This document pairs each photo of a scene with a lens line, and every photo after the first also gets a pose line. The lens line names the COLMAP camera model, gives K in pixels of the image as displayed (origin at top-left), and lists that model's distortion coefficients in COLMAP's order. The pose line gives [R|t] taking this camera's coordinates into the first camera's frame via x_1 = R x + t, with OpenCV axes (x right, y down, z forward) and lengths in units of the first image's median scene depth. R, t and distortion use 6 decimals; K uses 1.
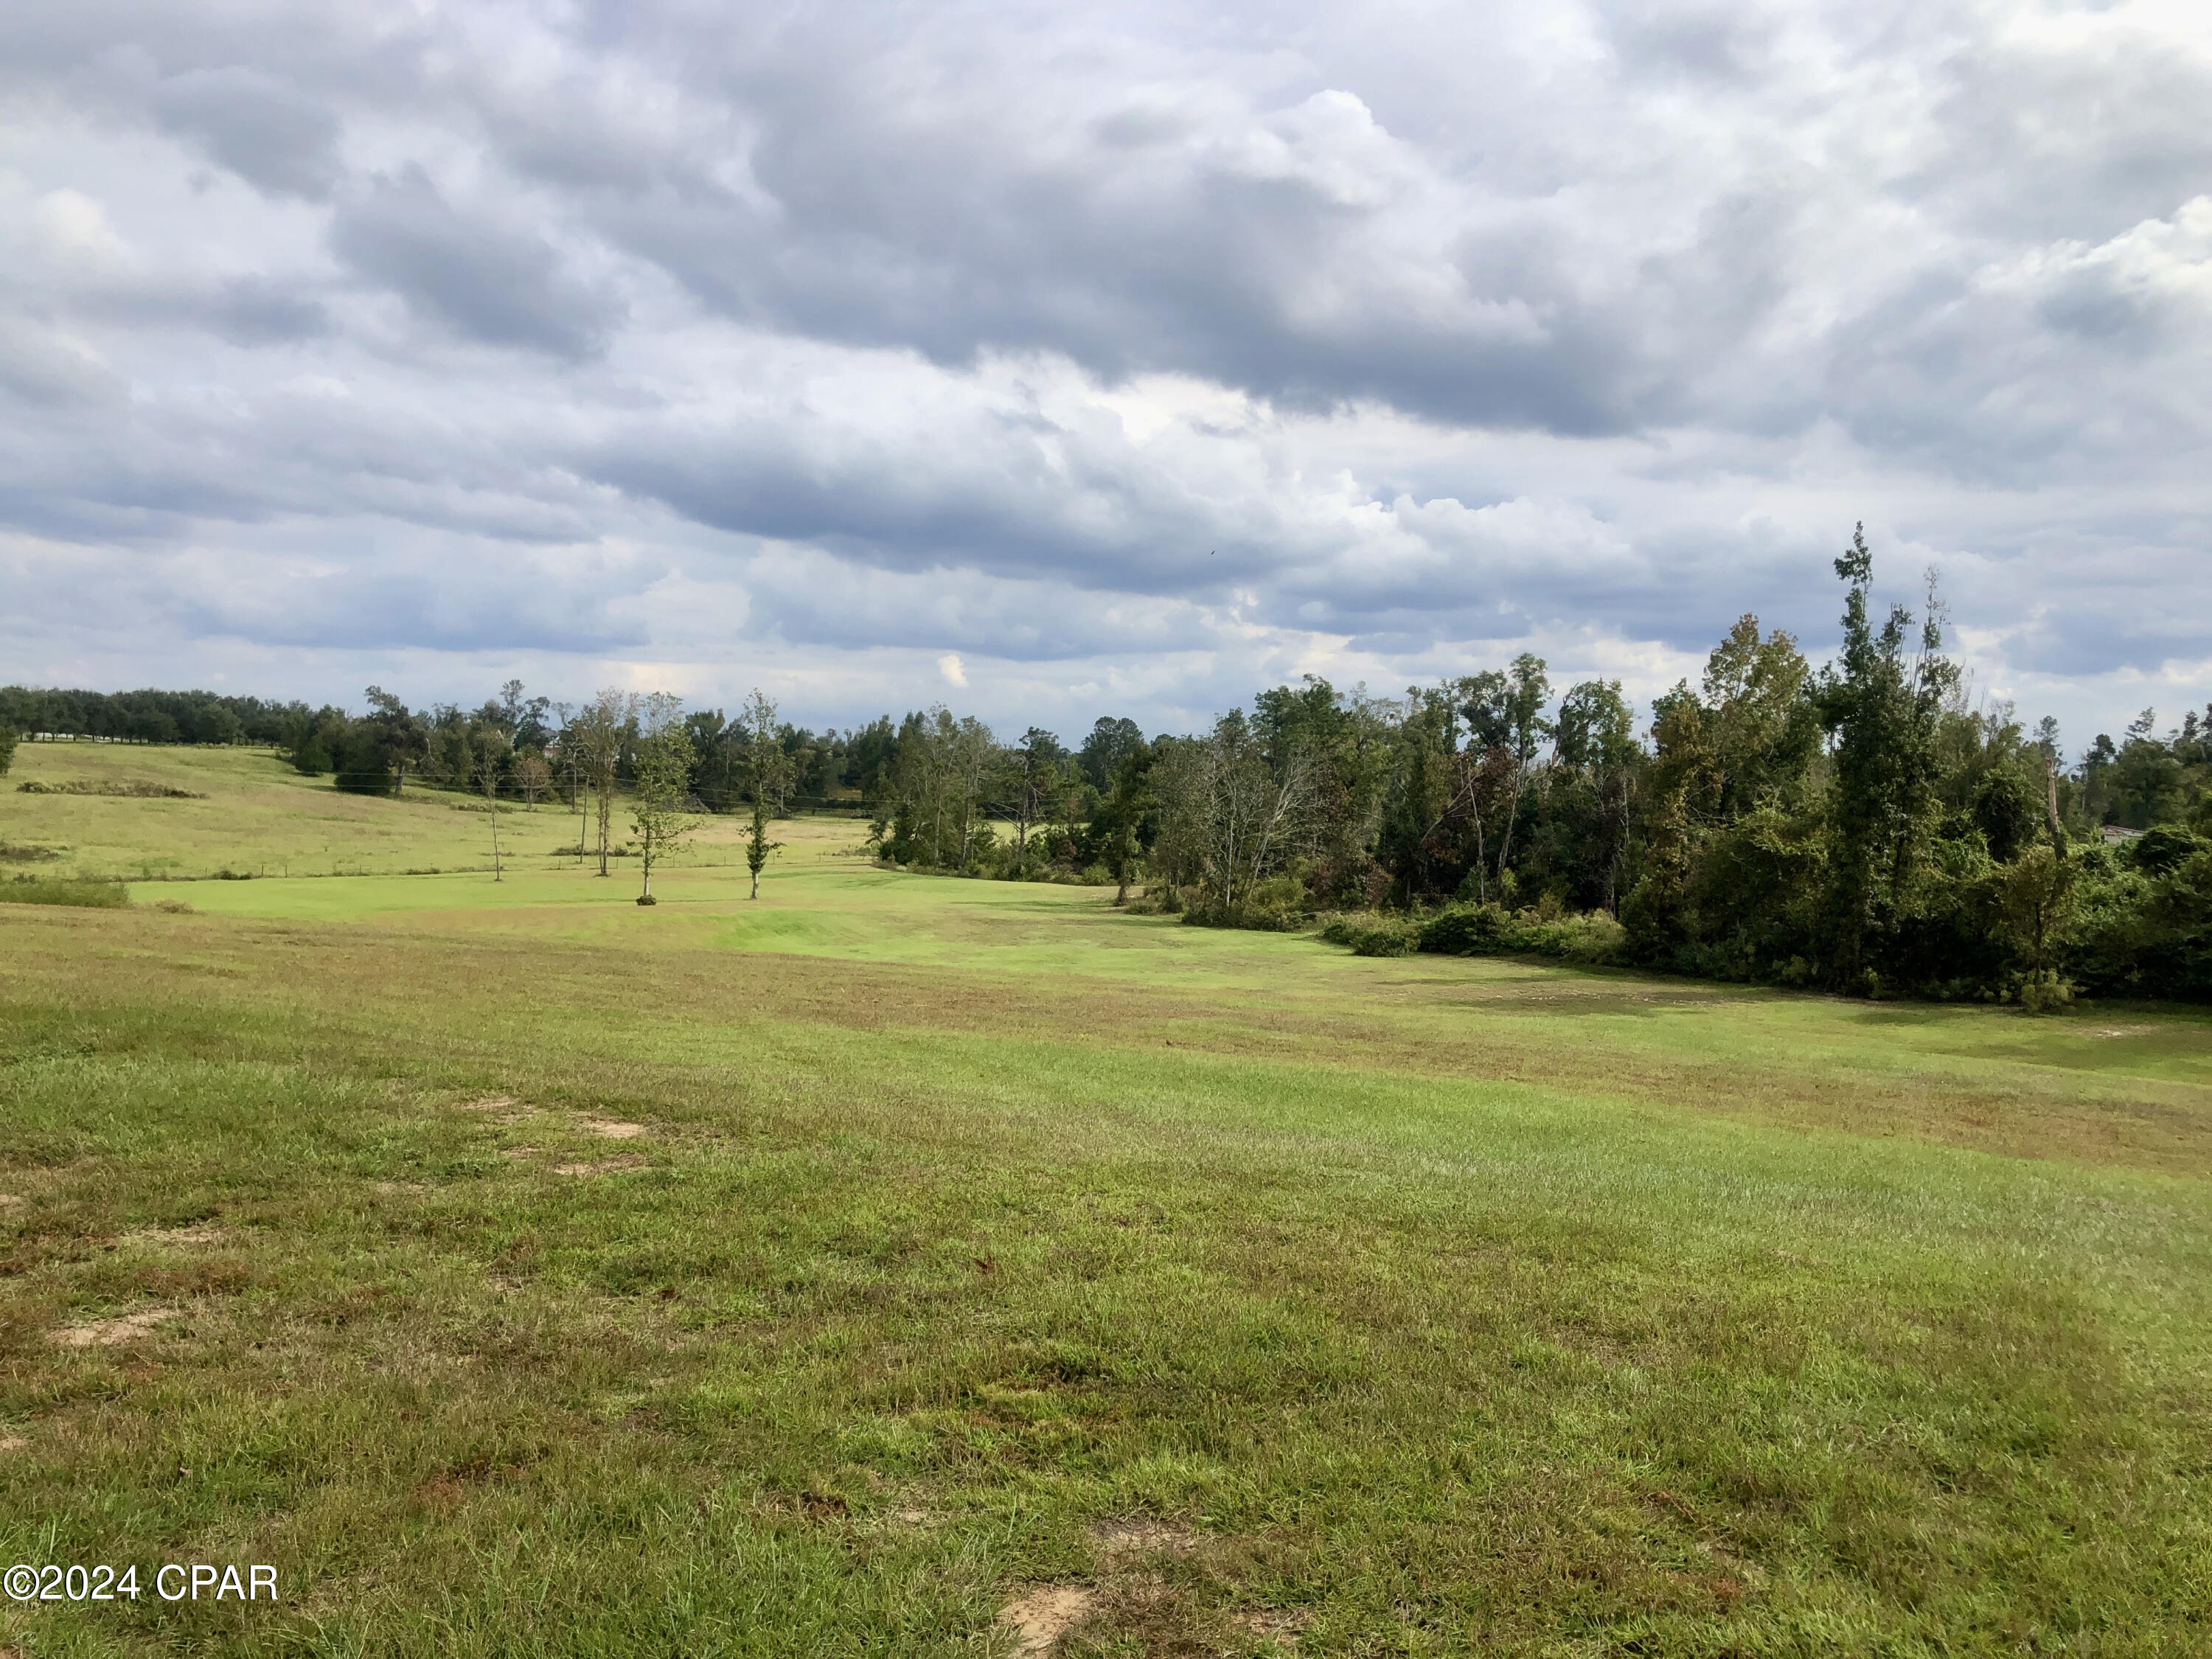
lens RADIAL K [[1824.4, 0, 1106.6], [0, 1824.4, 803.9], [0, 0, 1]] dist [0.000267, 0.010634]
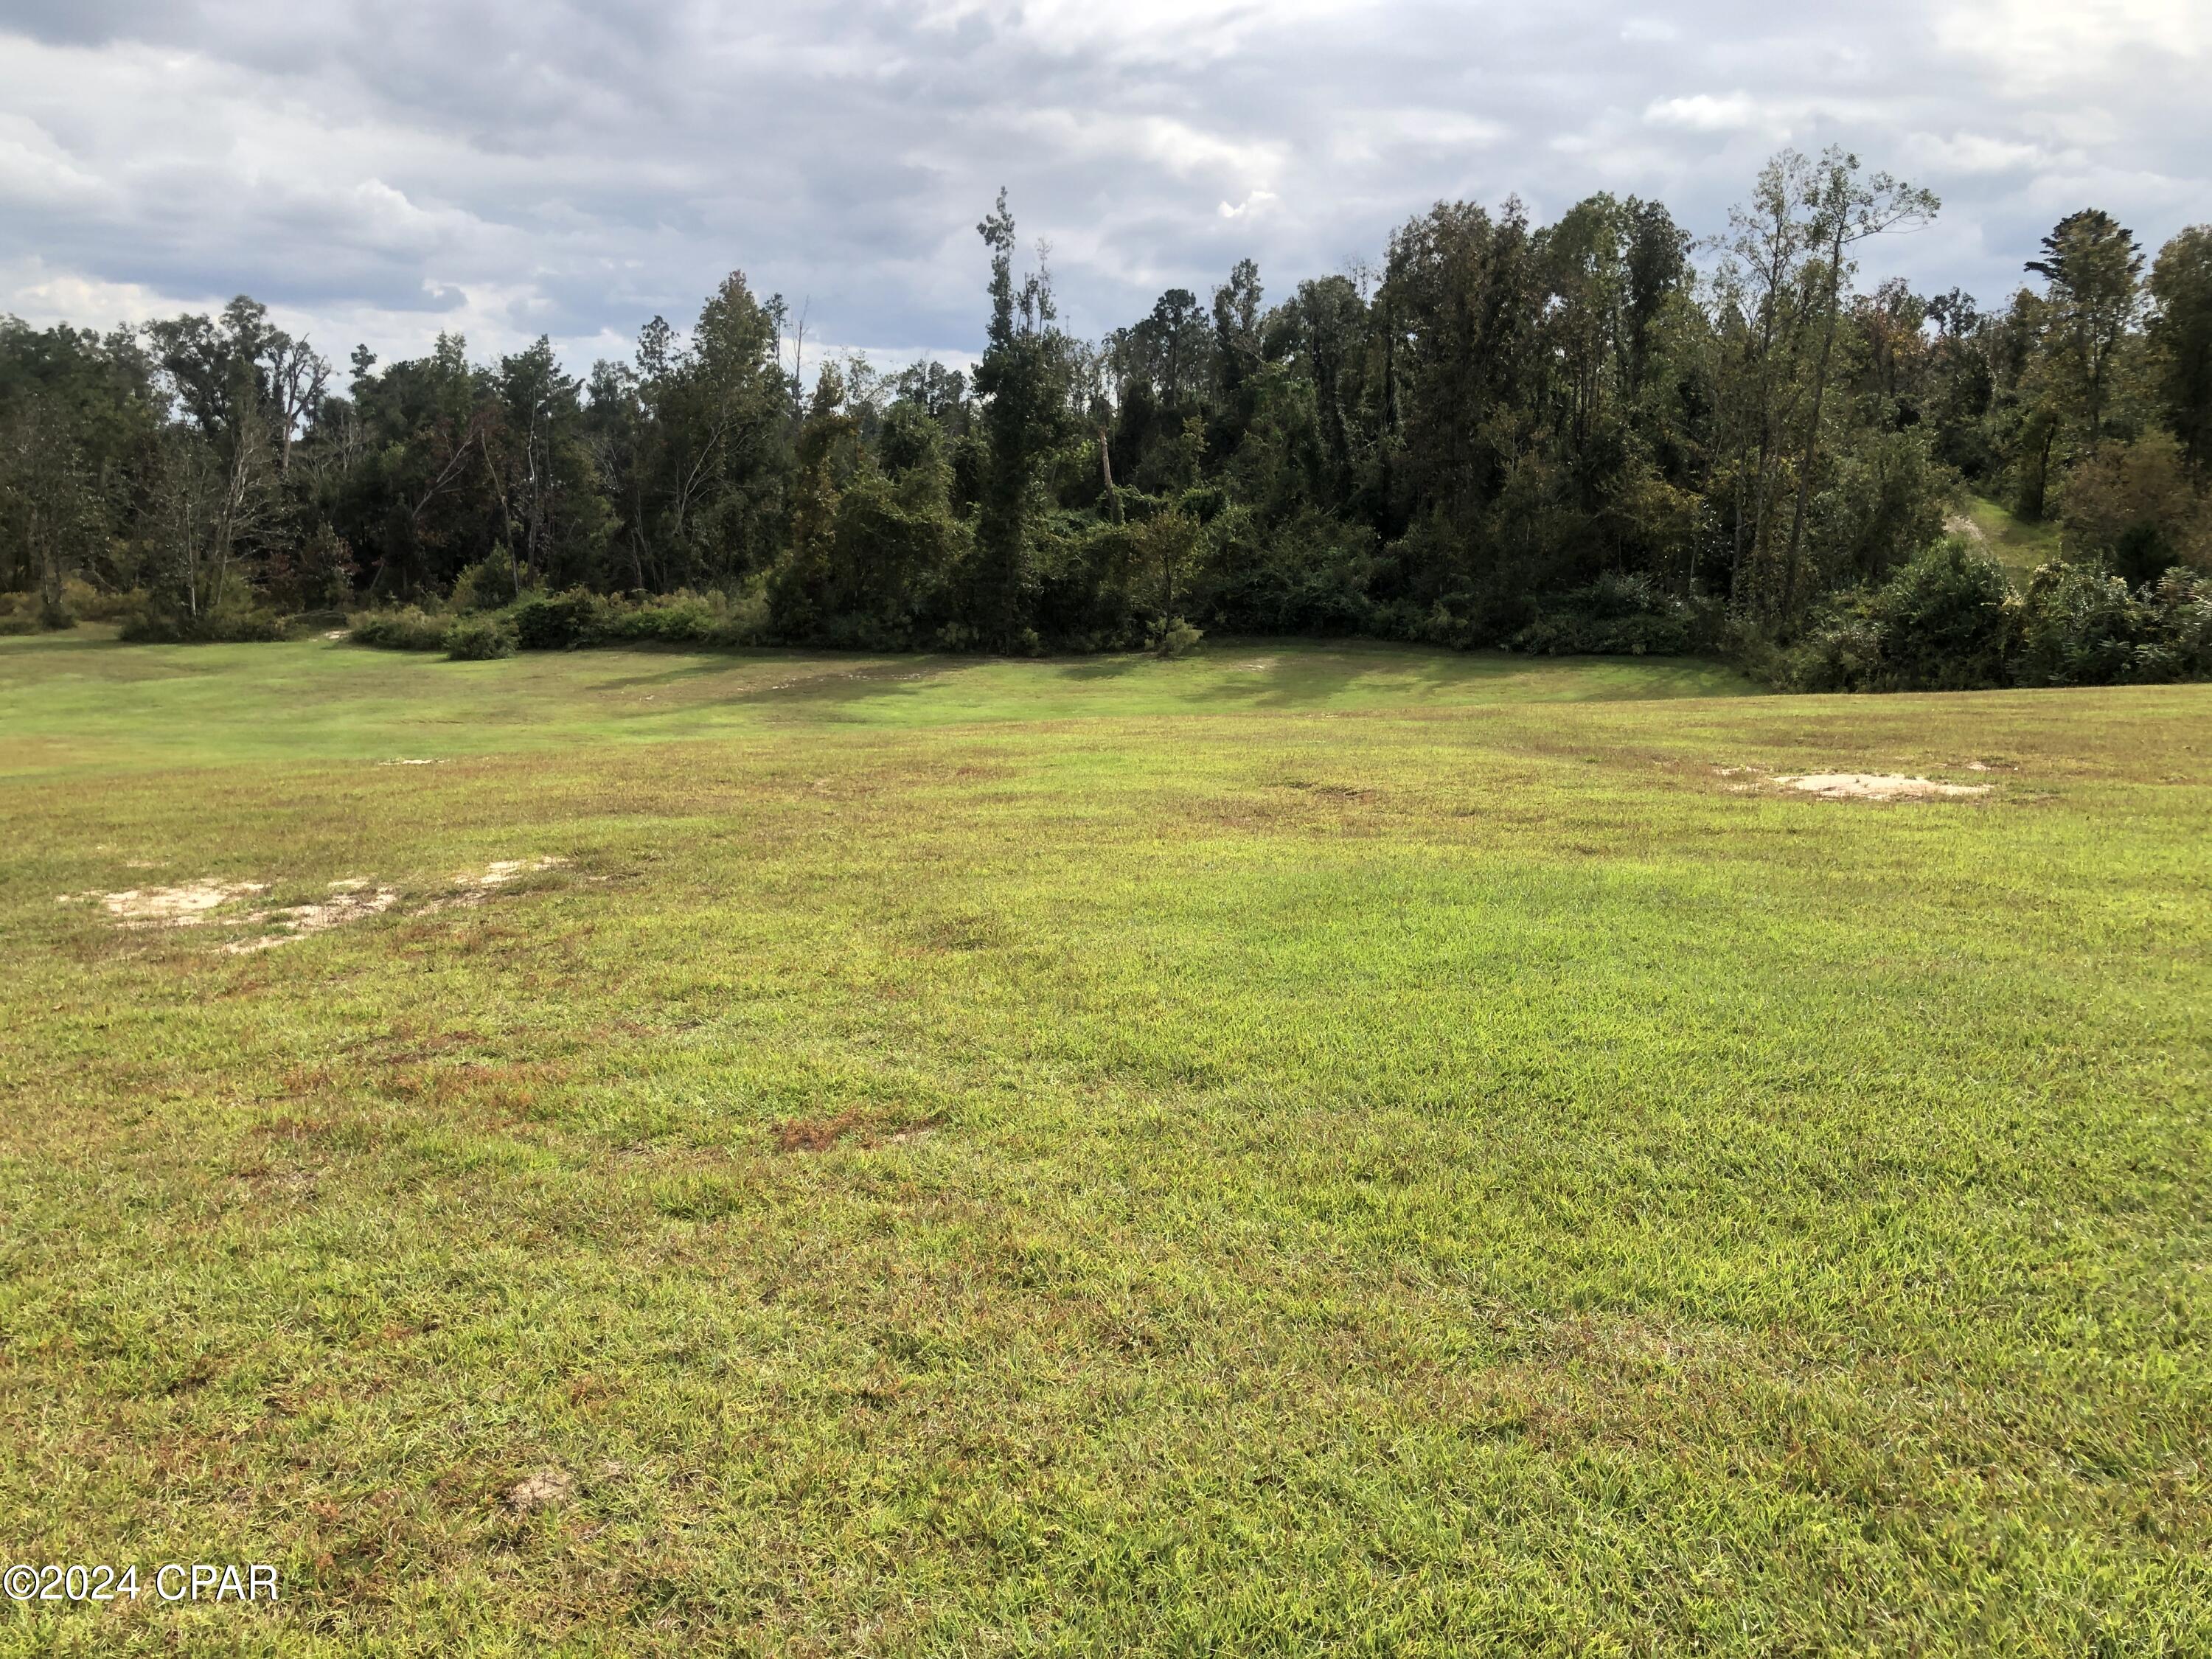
lens RADIAL K [[1787.3, 0, 1105.1], [0, 1787.3, 744.9], [0, 0, 1]] dist [0.007652, 0.005959]
pose [[0.692494, -0.126679, 0.710214, -0.291088], [0.014761, 0.986744, 0.161610, -0.009463], [-0.721273, -0.101430, 0.685184, 0.251659]]
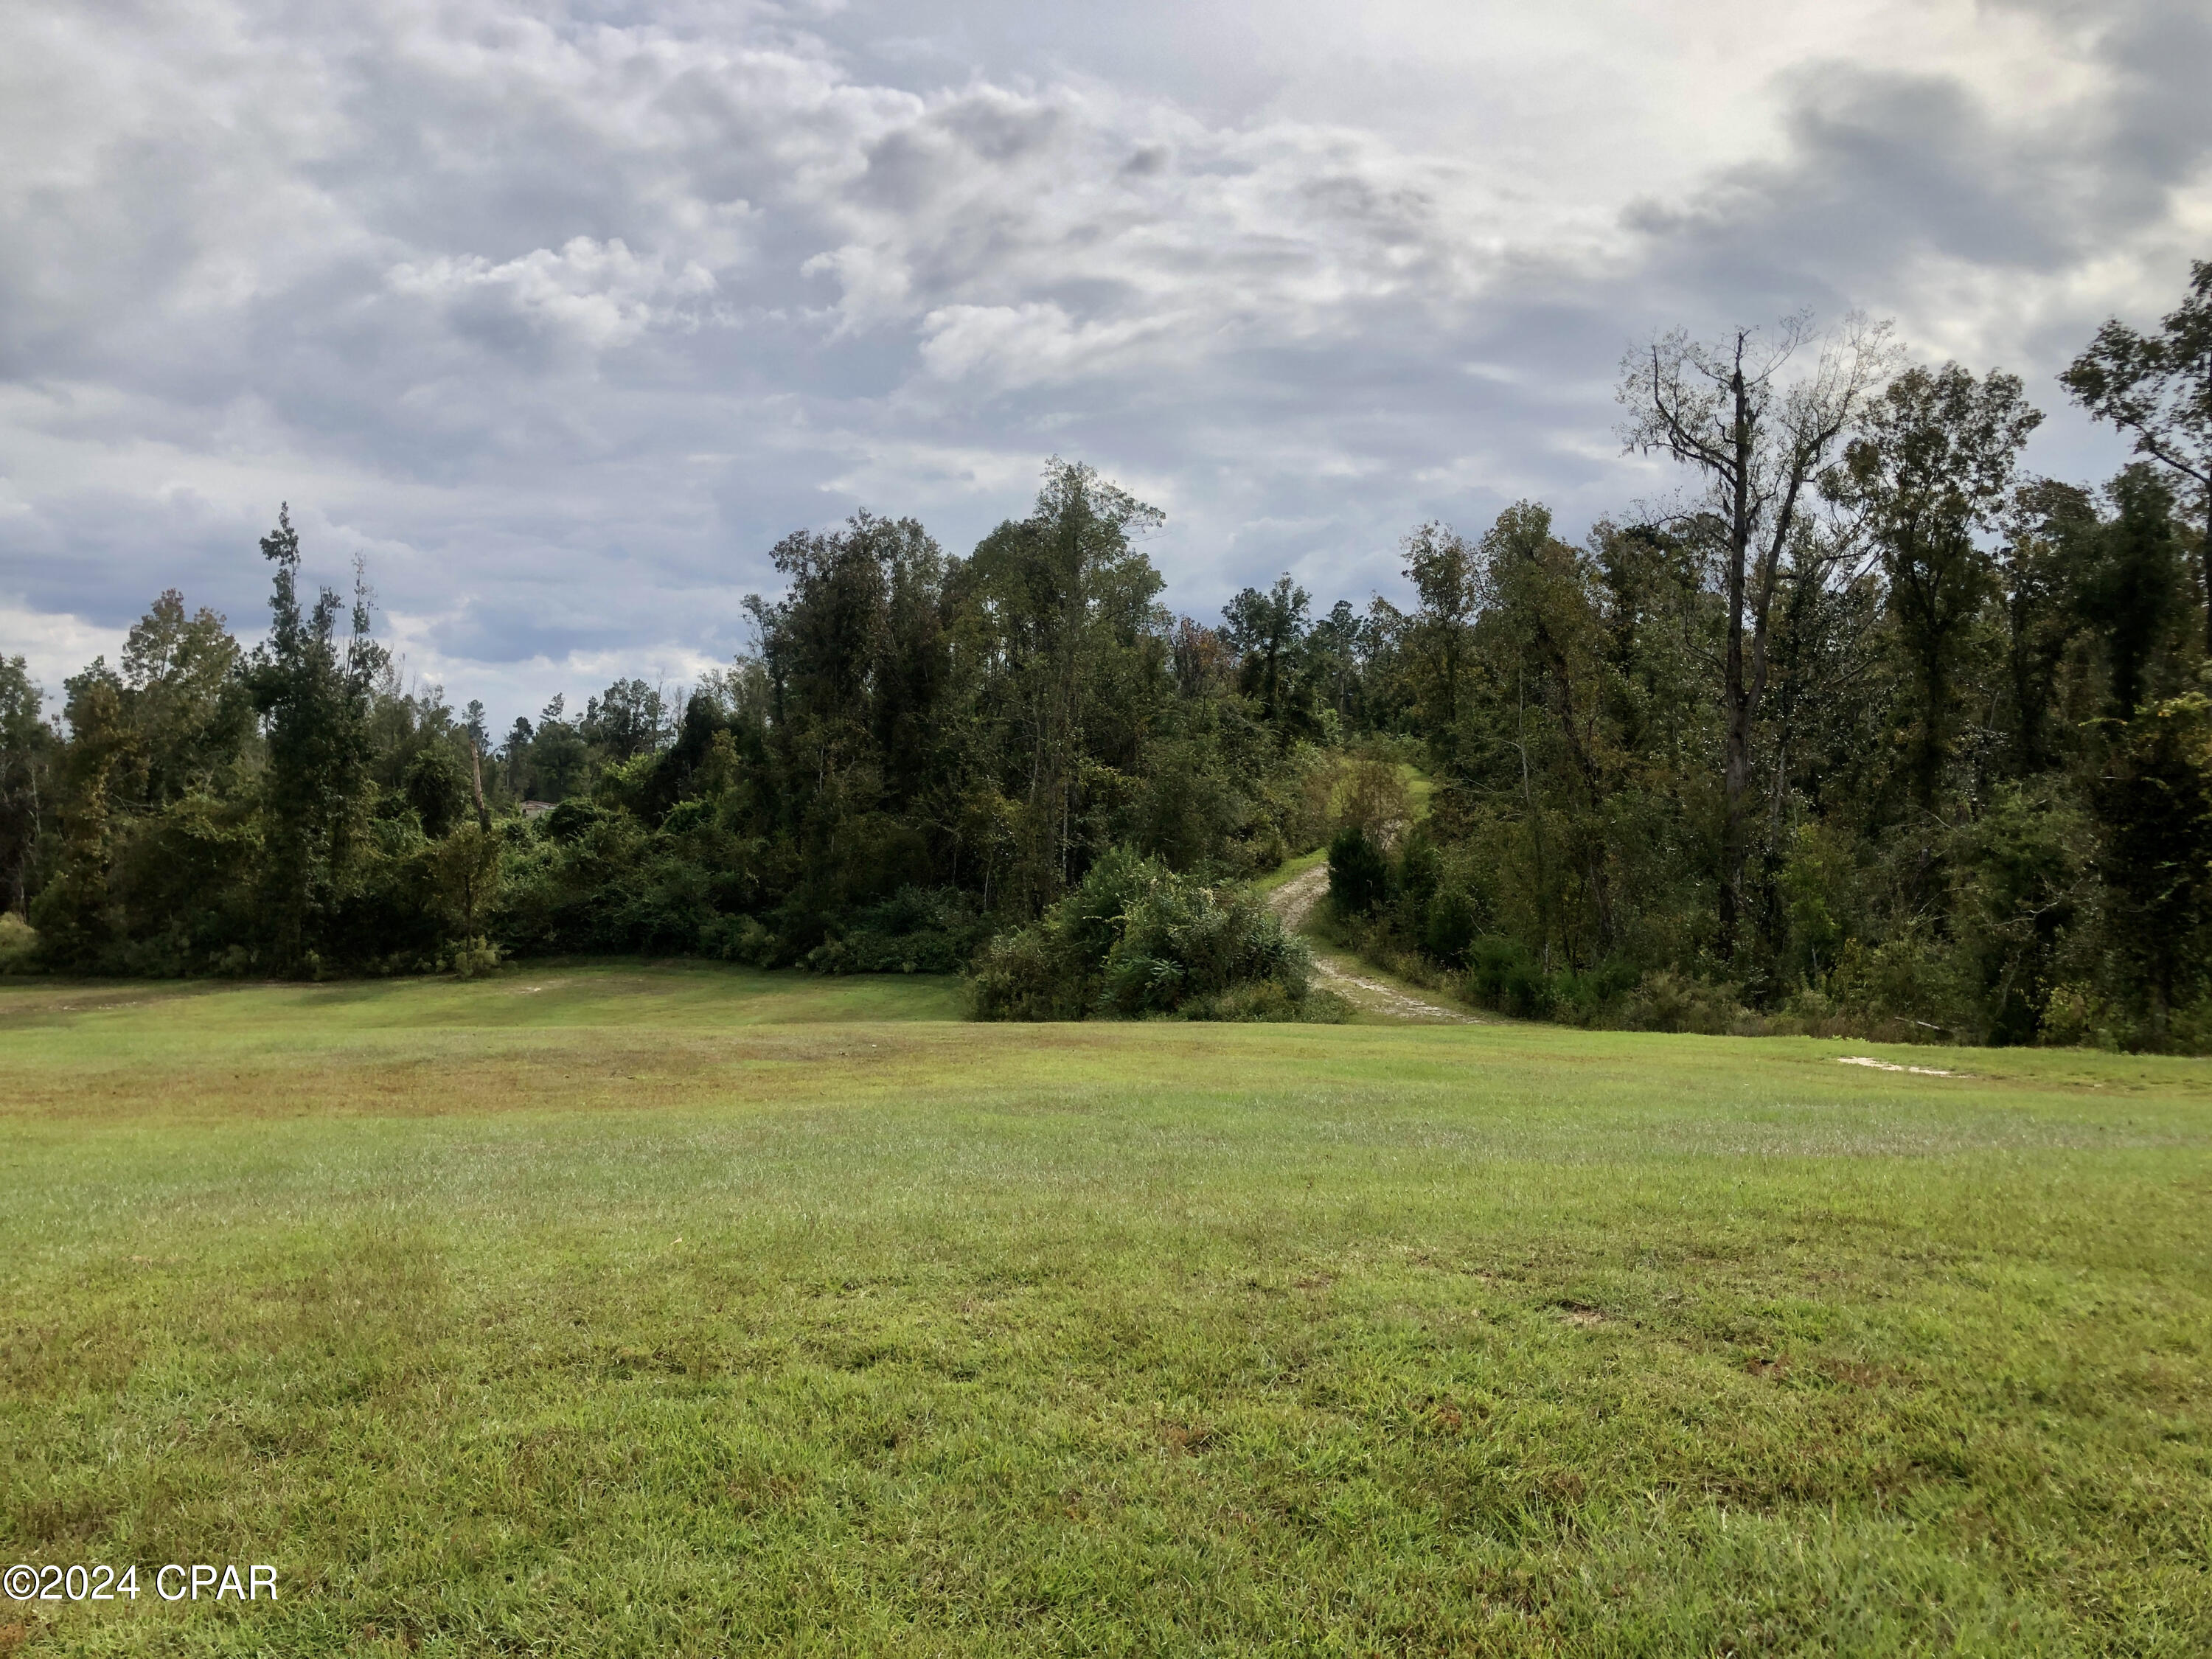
lens RADIAL K [[1812.2, 0, 1106.5], [0, 1812.2, 809.4], [0, 0, 1]] dist [0.010614, 0.012013]
pose [[0.702278, -0.035443, 0.711020, 0.018653], [0.026697, 0.999369, 0.023448, 0.000860], [-0.711402, 0.002515, 0.702781, -0.009935]]
